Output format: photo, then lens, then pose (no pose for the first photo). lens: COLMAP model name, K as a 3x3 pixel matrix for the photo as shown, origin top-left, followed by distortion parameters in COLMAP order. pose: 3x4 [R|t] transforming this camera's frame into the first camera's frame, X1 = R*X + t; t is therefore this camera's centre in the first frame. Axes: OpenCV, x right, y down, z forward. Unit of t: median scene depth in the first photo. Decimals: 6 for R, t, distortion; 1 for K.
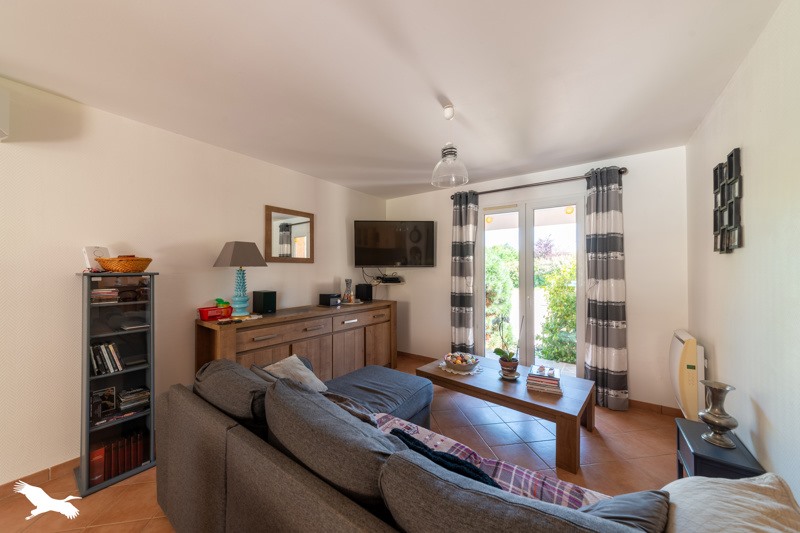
lens RADIAL K [[283.0, 0, 400.0], [0, 283.0, 266.5], [0, 0, 1]] dist [-0.000121, -0.000017]
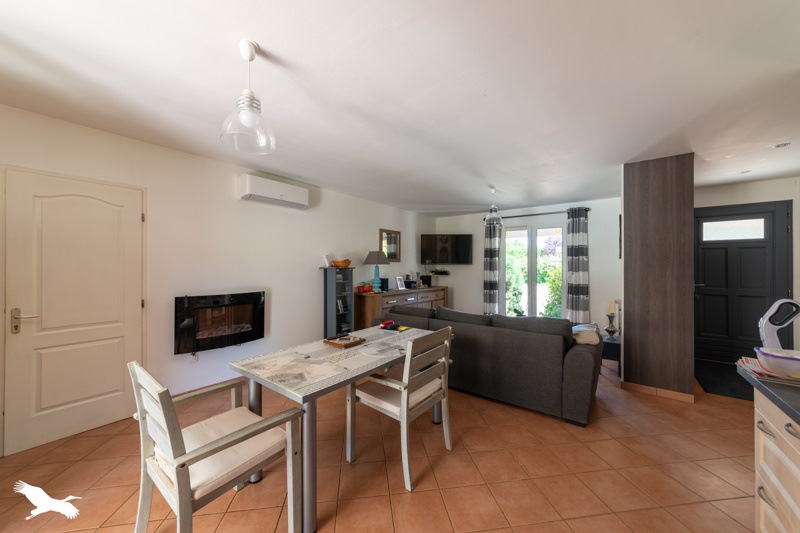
lens RADIAL K [[290.0, 0, 400.0], [0, 290.0, 266.5], [0, 0, 1]] dist [-0.000455, -0.000040]
pose [[0.999765, 0.000673, -0.021680, -0.261864], [-0.000416, 0.999930, 0.011853, -0.005784], [0.021686, -0.011841, 0.999695, -0.645567]]
